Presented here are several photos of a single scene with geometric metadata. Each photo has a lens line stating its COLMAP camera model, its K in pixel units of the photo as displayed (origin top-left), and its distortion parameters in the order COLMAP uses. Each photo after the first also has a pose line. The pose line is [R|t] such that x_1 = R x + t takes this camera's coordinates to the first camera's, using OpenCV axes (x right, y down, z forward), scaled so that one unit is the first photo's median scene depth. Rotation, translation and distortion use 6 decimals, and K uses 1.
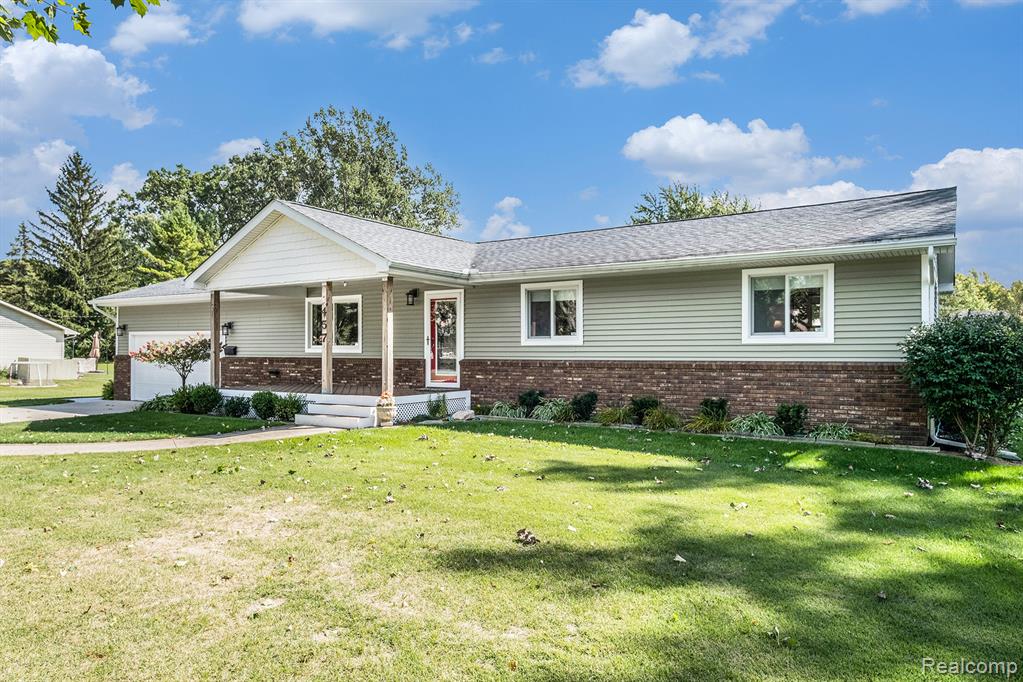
lens RADIAL K [[659.6, 0, 511.5], [0, 659.6, 341.0], [0, 0, 1]] dist [0.005116, 0.001176]
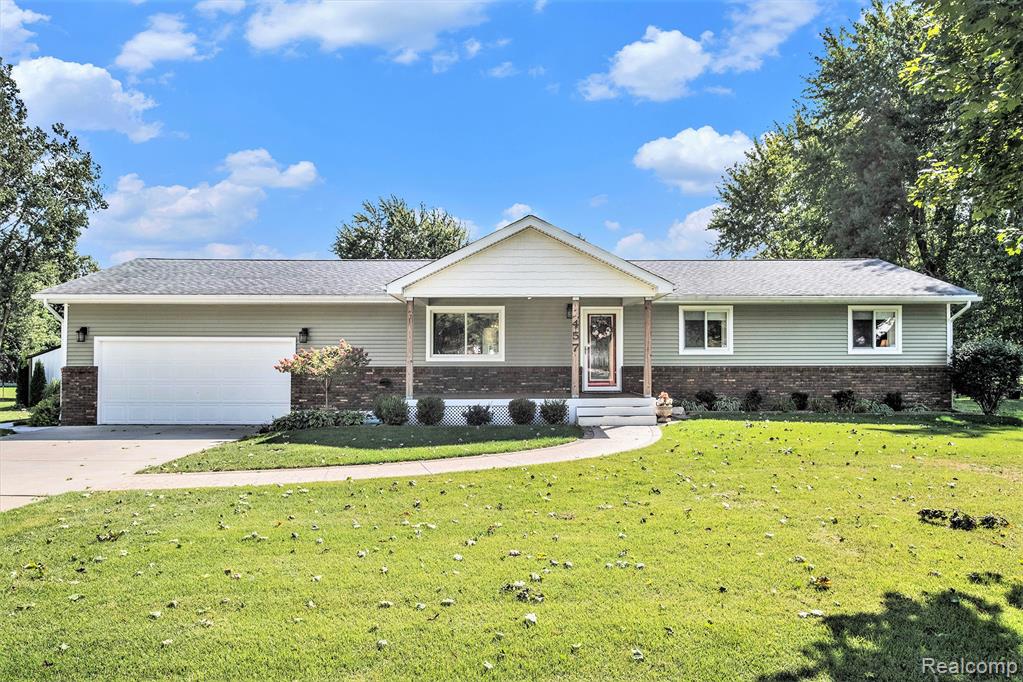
lens RADIAL K [[688.5, 0, 511.5], [0, 688.5, 341.0], [0, 0, 1]] dist [0.004131, 0.000220]
pose [[0.836444, 0.014853, 0.547850, -0.981903], [-0.005400, 0.999808, -0.018862, 0.007056], [-0.548025, 0.012819, 0.836364, 0.092564]]
